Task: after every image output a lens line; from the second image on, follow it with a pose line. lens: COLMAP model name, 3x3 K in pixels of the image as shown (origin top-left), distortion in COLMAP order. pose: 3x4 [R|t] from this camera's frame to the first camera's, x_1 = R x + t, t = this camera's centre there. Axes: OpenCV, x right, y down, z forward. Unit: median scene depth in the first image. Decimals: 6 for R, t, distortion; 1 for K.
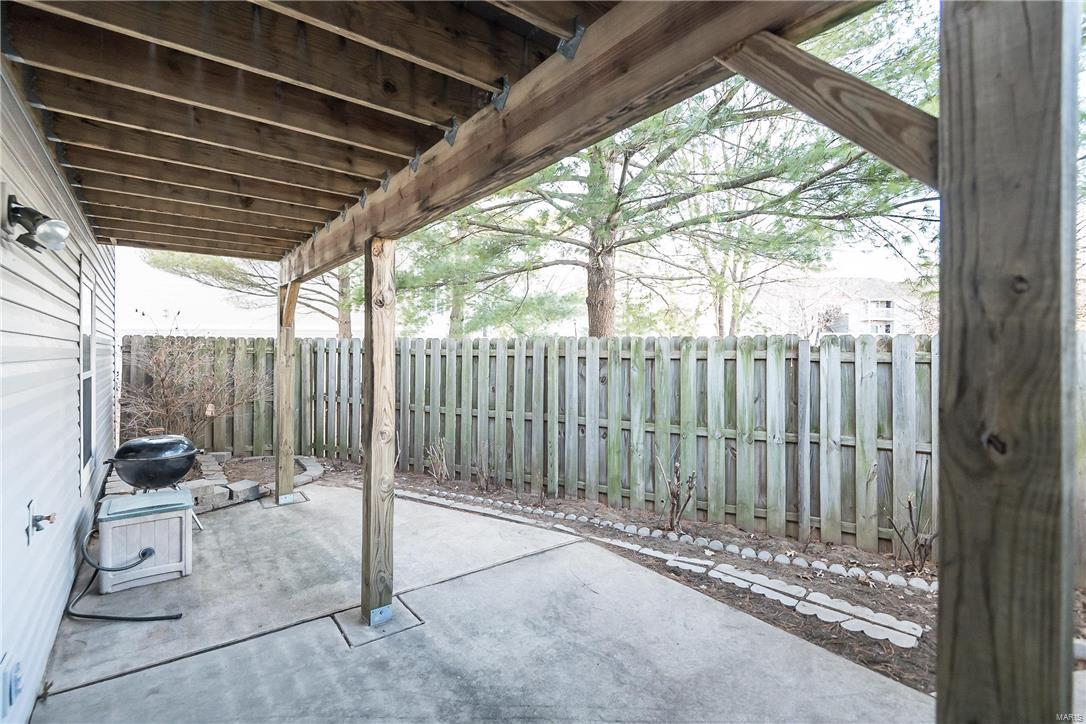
lens RADIAL K [[501.3, 0, 543.0], [0, 501.3, 362.0], [0, 0, 1]] dist [0.000549, -0.000678]
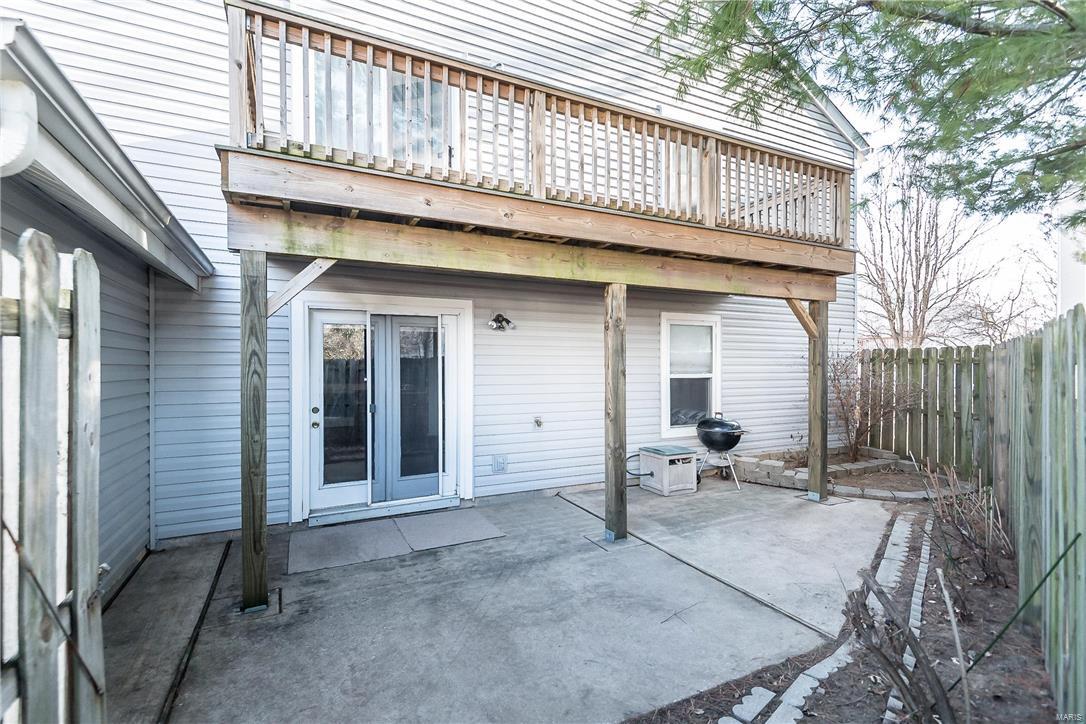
lens RADIAL K [[501.3, 0, 543.0], [0, 501.3, 362.0], [0, 0, 1]] dist [0.000549, -0.000678]
pose [[-0.189471, -0.003493, -0.981880, 0.974179], [-0.024793, 0.999692, 0.001228, -0.013642], [0.981573, 0.024577, -0.189499, 0.870428]]
